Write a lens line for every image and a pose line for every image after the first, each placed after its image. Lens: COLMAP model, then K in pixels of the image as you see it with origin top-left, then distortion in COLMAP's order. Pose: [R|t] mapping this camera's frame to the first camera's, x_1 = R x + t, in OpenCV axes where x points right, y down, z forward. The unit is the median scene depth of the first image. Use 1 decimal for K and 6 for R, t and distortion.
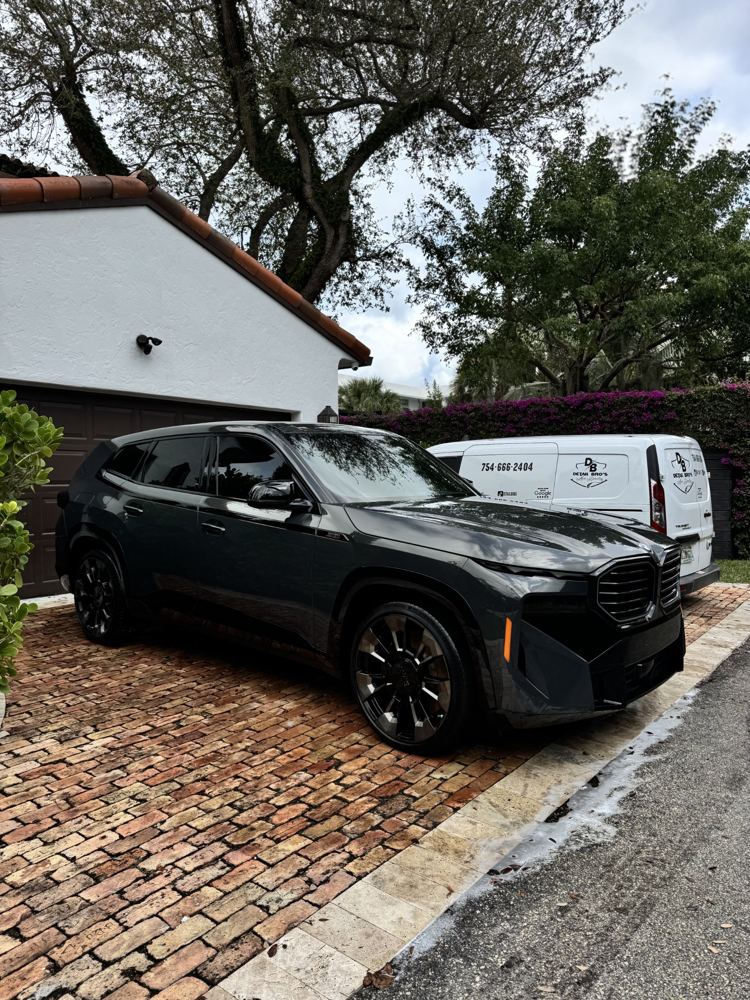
lens RADIAL K [[704.9, 0, 375.0], [0, 704.9, 500.0], [0, 0, 1]] dist [0.034336, -0.000809]
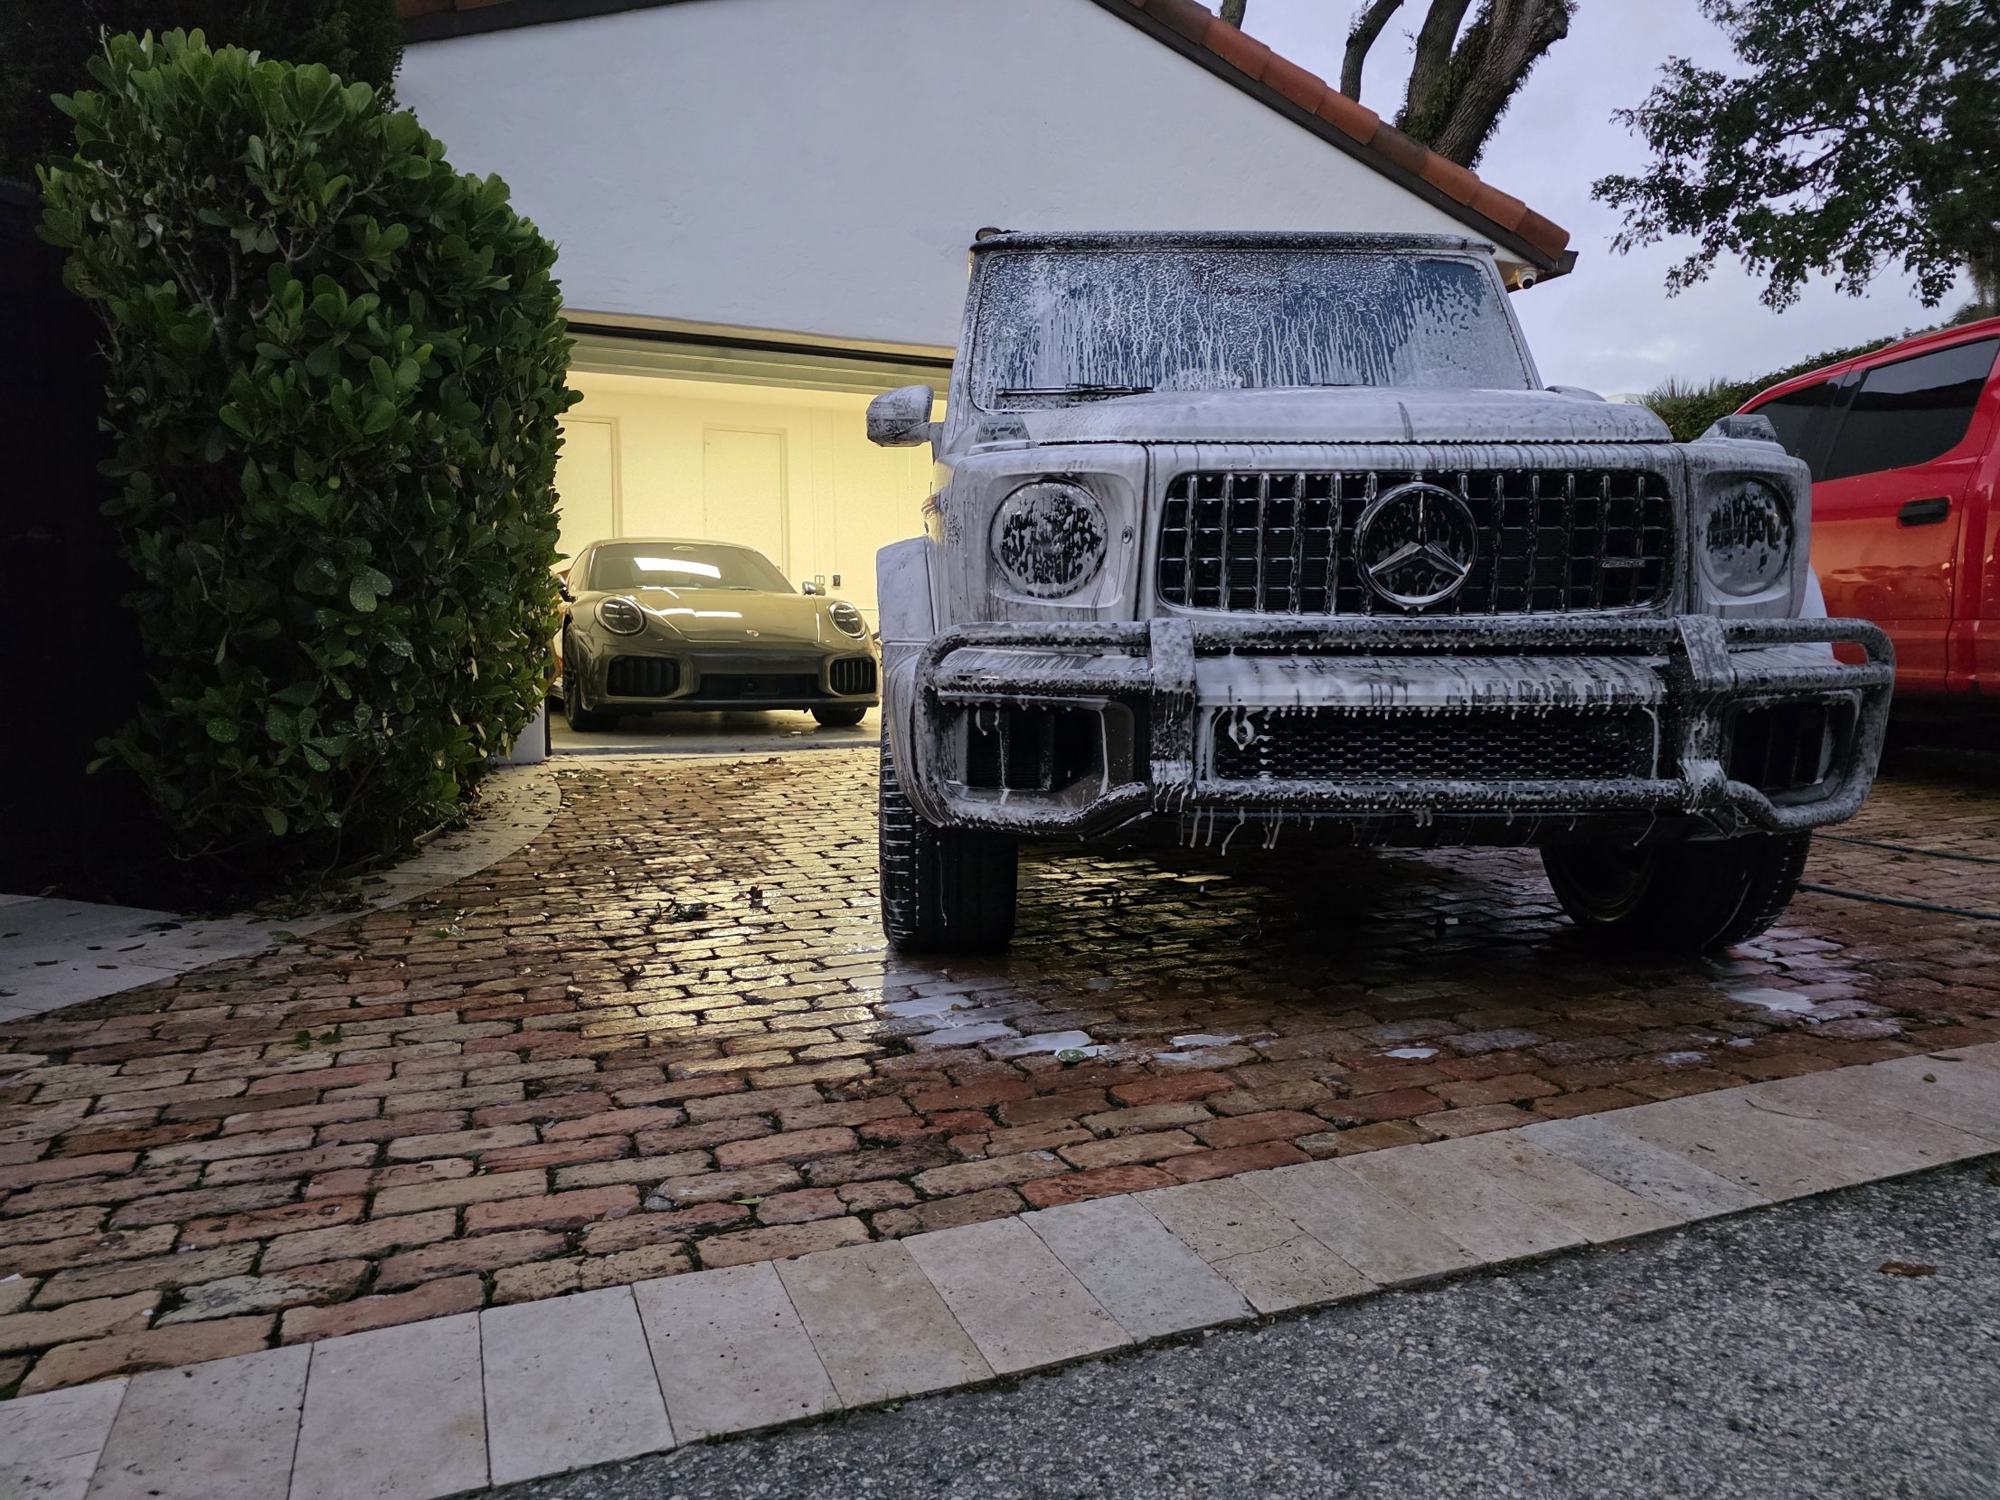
lens RADIAL K [[1341.9, 0, 1000.0], [0, 1341.9, 750.0], [0, 0, 1]] dist [0.026601, -0.014617]
pose [[0.874327, 0.037948, -0.483851, 0.364611], [-0.013130, 0.998423, 0.054579, 0.198102], [0.485159, -0.041367, 0.873447, 0.474252]]
